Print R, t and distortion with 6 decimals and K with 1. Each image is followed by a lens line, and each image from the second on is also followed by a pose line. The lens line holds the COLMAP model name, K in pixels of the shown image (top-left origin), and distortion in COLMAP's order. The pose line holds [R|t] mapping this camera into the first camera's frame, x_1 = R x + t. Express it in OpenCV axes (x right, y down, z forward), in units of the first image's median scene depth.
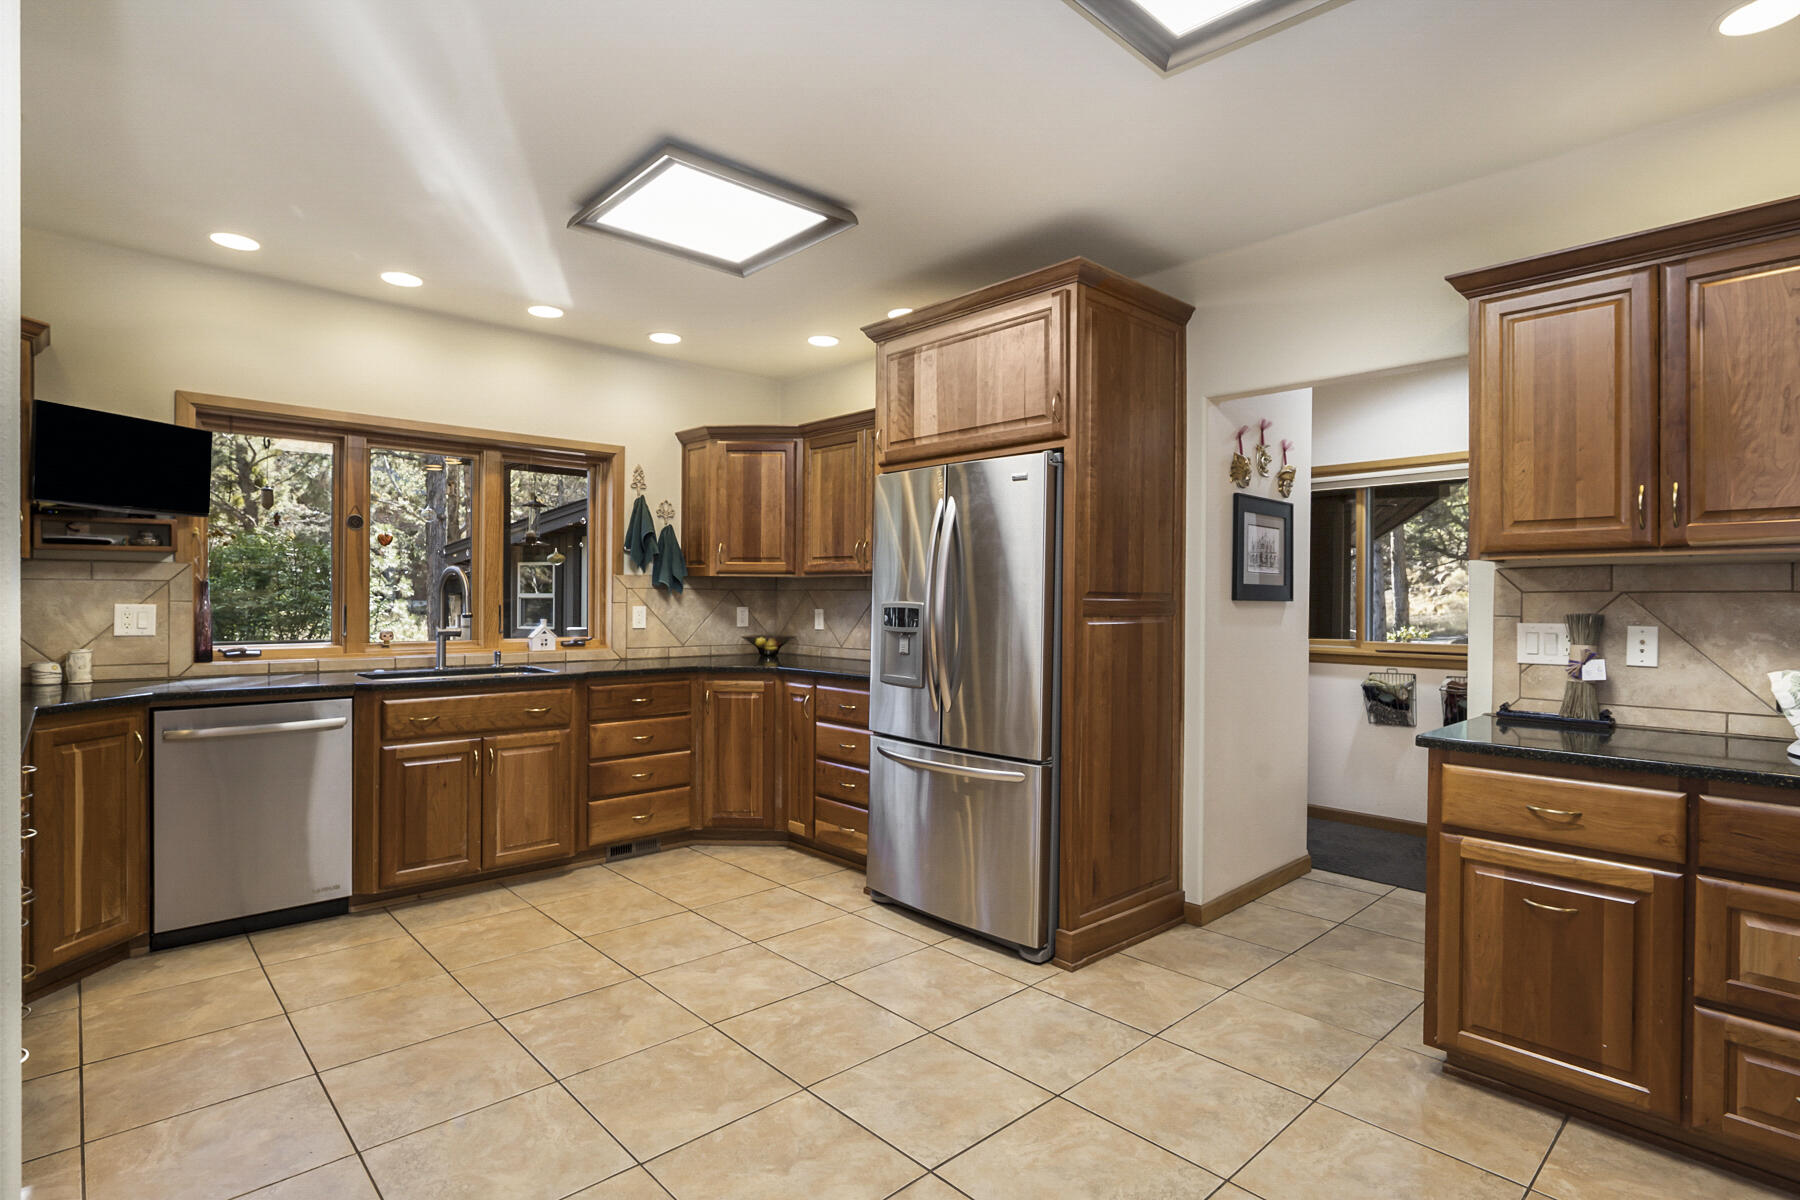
lens RADIAL K [[907.9, 0, 905.9], [0, 907.9, 596.6], [0, 0, 1]] dist [-0.023225, 0.011096]
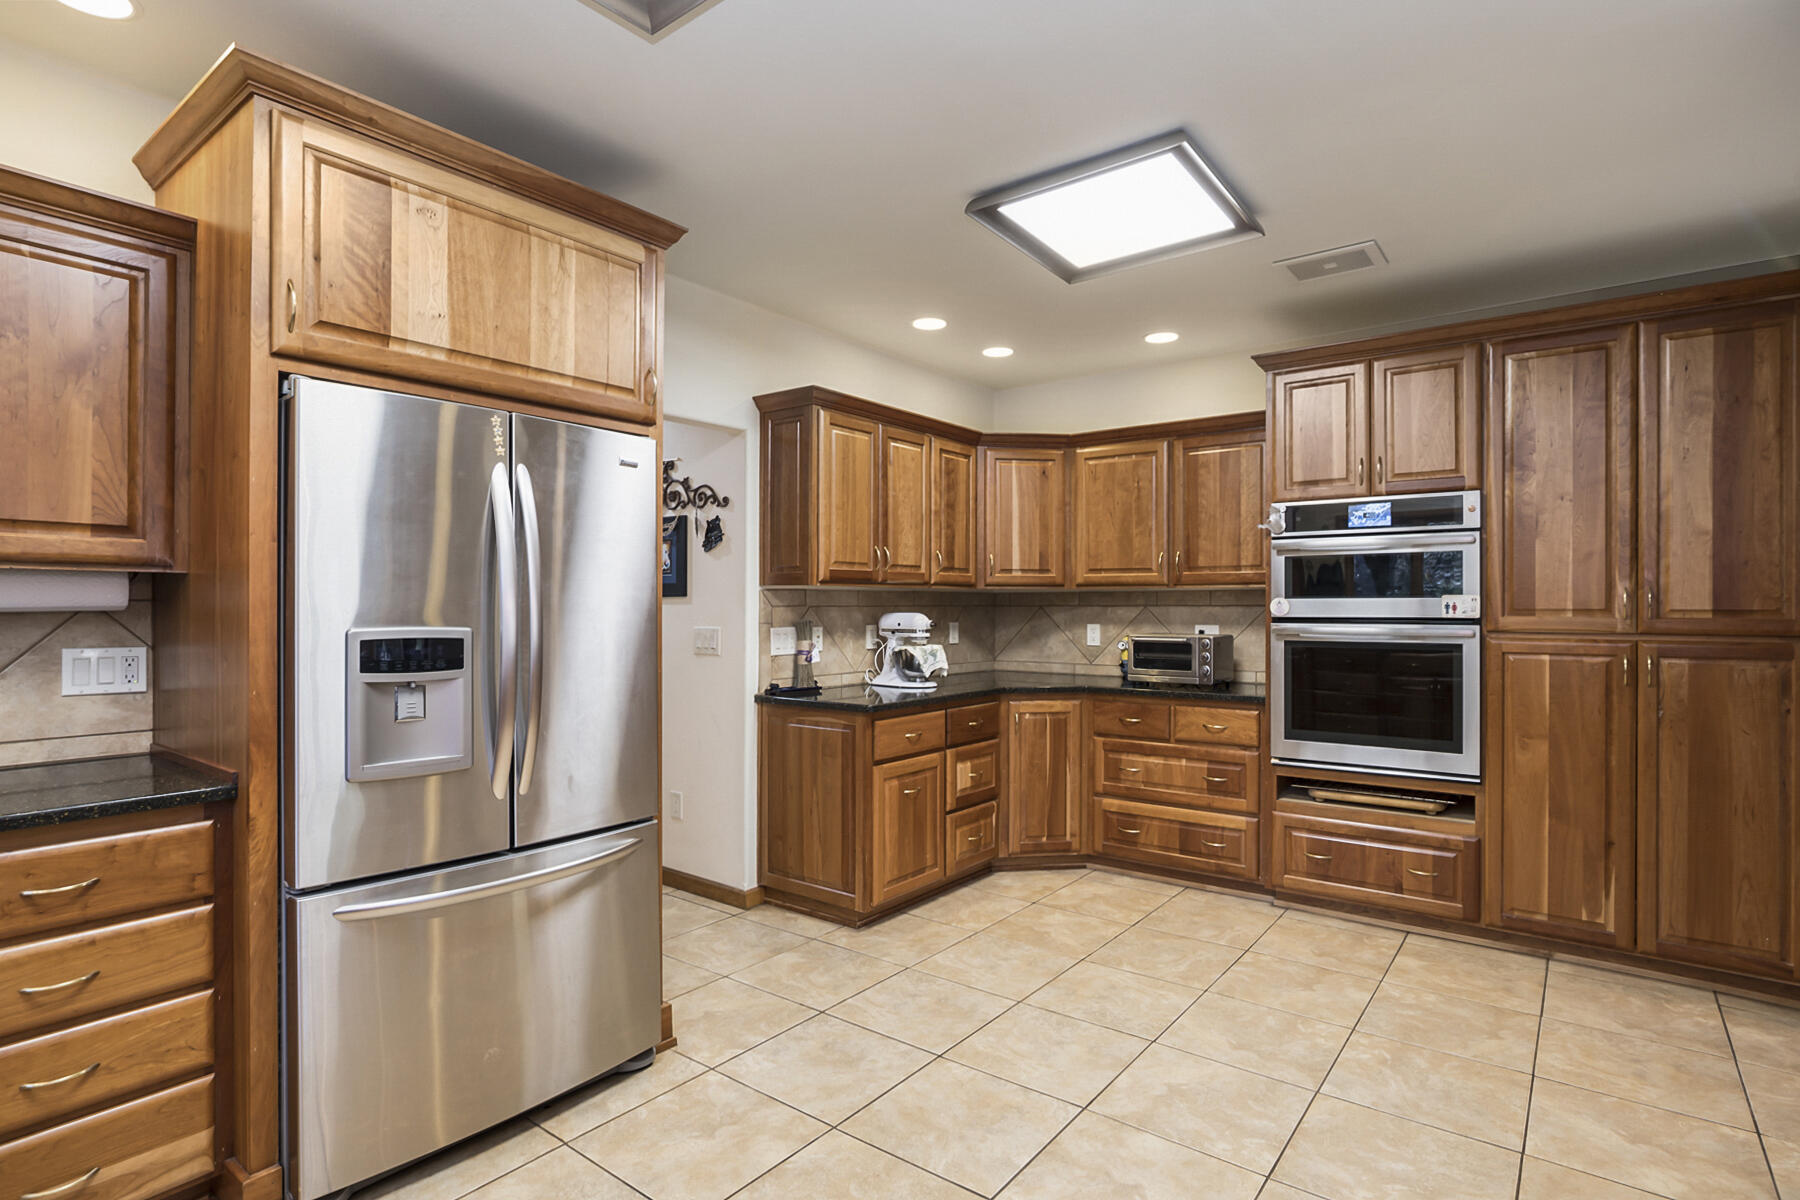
lens RADIAL K [[907.9, 0, 897.3], [0, 907.9, 603.2], [0, 0, 1]] dist [-0.023225, 0.011096]
pose [[-0.159398, -0.004568, 0.987204, -0.655787], [-0.005221, 0.999979, 0.003785, -0.013919], [-0.987201, -0.004551, -0.159419, 0.861108]]
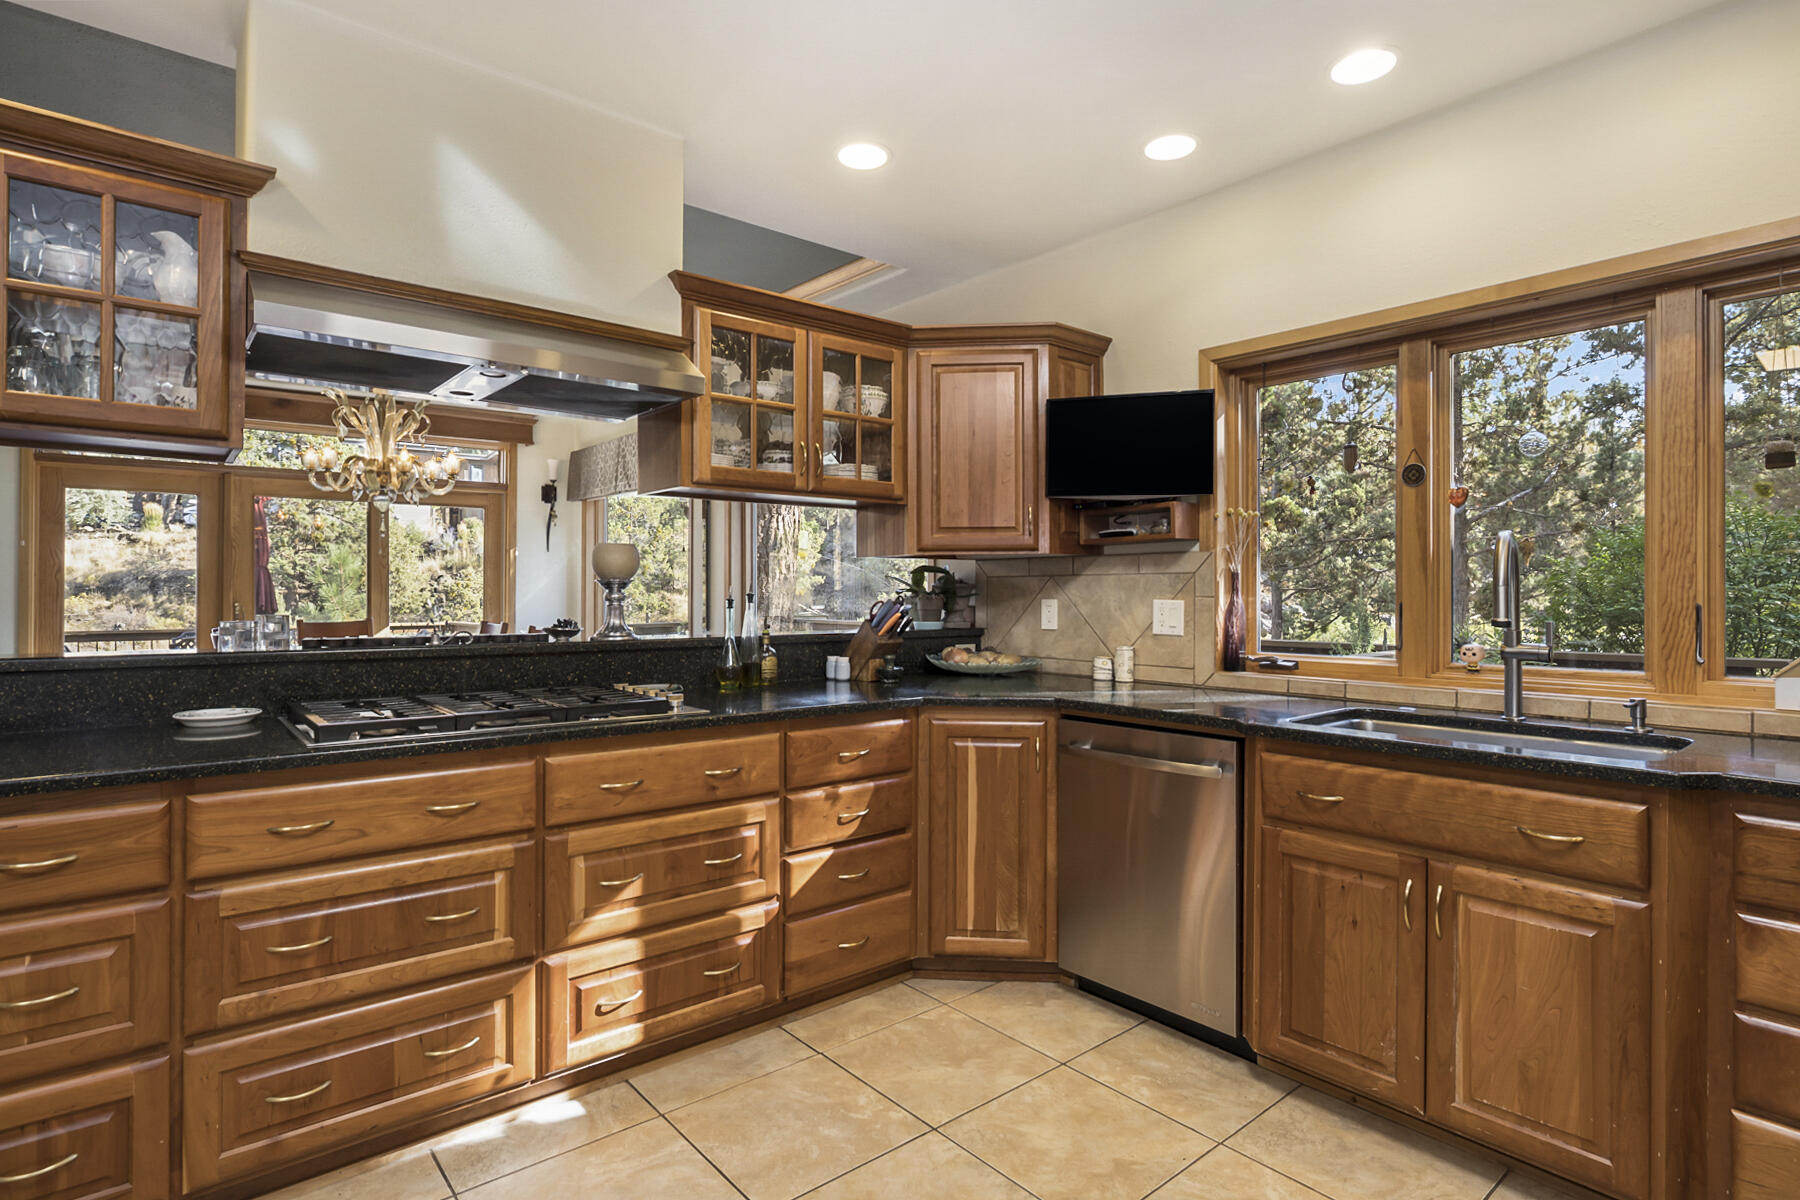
lens RADIAL K [[907.9, 0, 891.1], [0, 907.9, 594.5], [0, 0, 1]] dist [-0.023225, 0.011096]
pose [[-0.058534, -0.005818, -0.998268, 0.070641], [0.002228, 0.999980, -0.005958, 0.008443], [0.998283, -0.002572, -0.058520, 0.825755]]
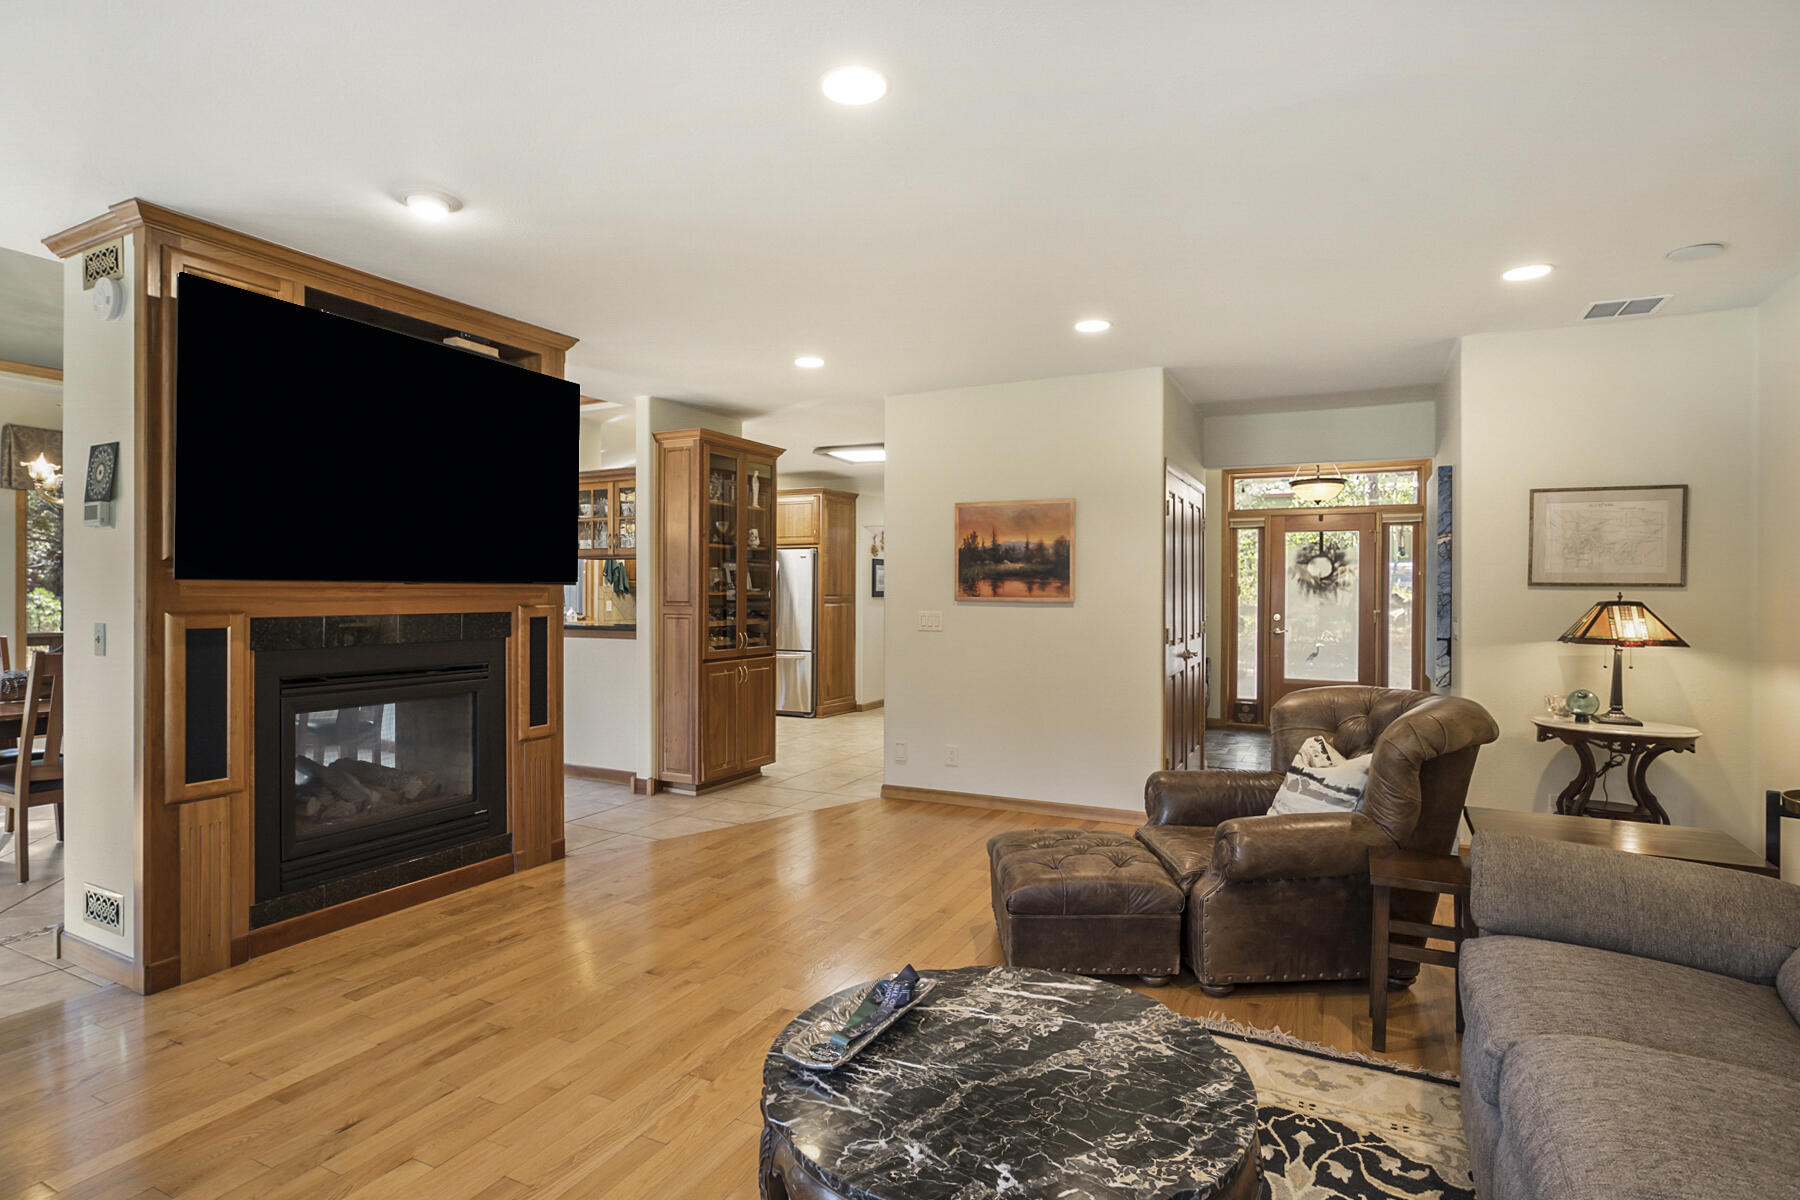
lens RADIAL K [[907.9, 0, 902.1], [0, 907.9, 605.7], [0, 0, 1]] dist [-0.023225, 0.011096]
pose [[0.937837, -0.009868, 0.346935, -0.583177], [0.003957, 0.999835, 0.017741, -0.020990], [-0.347053, -0.015266, 0.937721, -1.843657]]
